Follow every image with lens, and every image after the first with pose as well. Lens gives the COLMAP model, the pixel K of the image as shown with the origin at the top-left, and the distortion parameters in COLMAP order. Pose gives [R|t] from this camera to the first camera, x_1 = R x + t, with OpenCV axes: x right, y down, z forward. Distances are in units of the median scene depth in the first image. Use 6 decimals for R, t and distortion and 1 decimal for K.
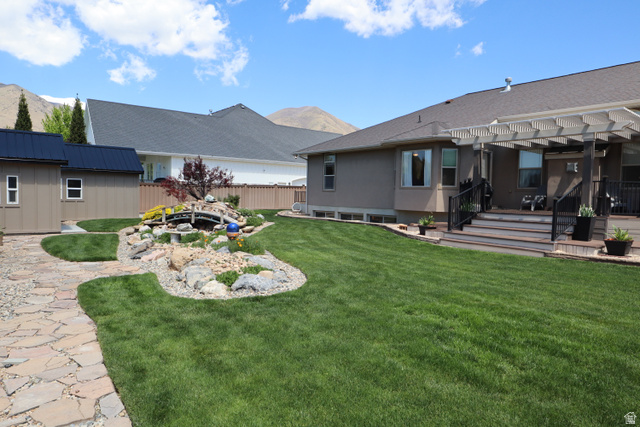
lens RADIAL K [[416.3, 0, 324.4], [0, 416.3, 214.1], [0, 0, 1]] dist [-0.036189, 0.029492]
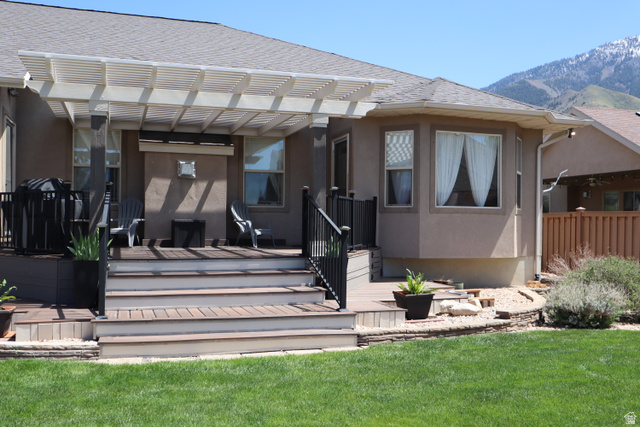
lens RADIAL K [[613.0, 0, 320.9], [0, 613.0, 217.4], [0, 0, 1]] dist [0.010154, 0.000000]
pose [[0.379236, -0.010593, 0.925239, -0.094063], [0.042937, 0.999059, -0.006161, -0.024820], [-0.924303, 0.042063, 0.379334, 0.383865]]
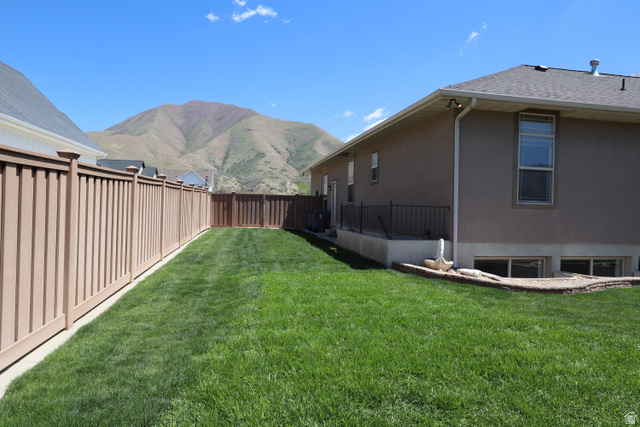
lens RADIAL K [[416.3, 0, 319.7], [0, 416.3, 214.0], [0, 0, 1]] dist [-0.036189, 0.029492]
pose [[0.475292, -0.021795, 0.879558, -0.543895], [0.034540, 0.999385, 0.006100, -0.070838], [-0.879150, 0.027481, 0.475752, 1.218216]]
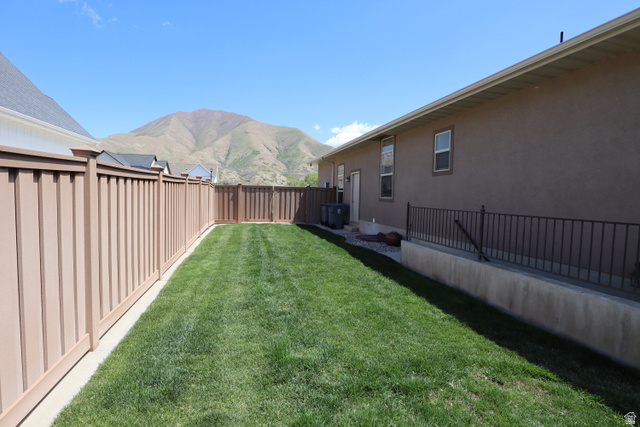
lens RADIAL K [[323.3, 0, 311.1], [0, 323.3, 208.8], [0, 0, 1]] dist [-0.041392, 0.011769]
pose [[0.449034, -0.049542, 0.892140, -0.284180], [0.036507, 0.998645, 0.037081, -0.093944], [-0.892768, 0.015919, 0.450235, 1.454918]]
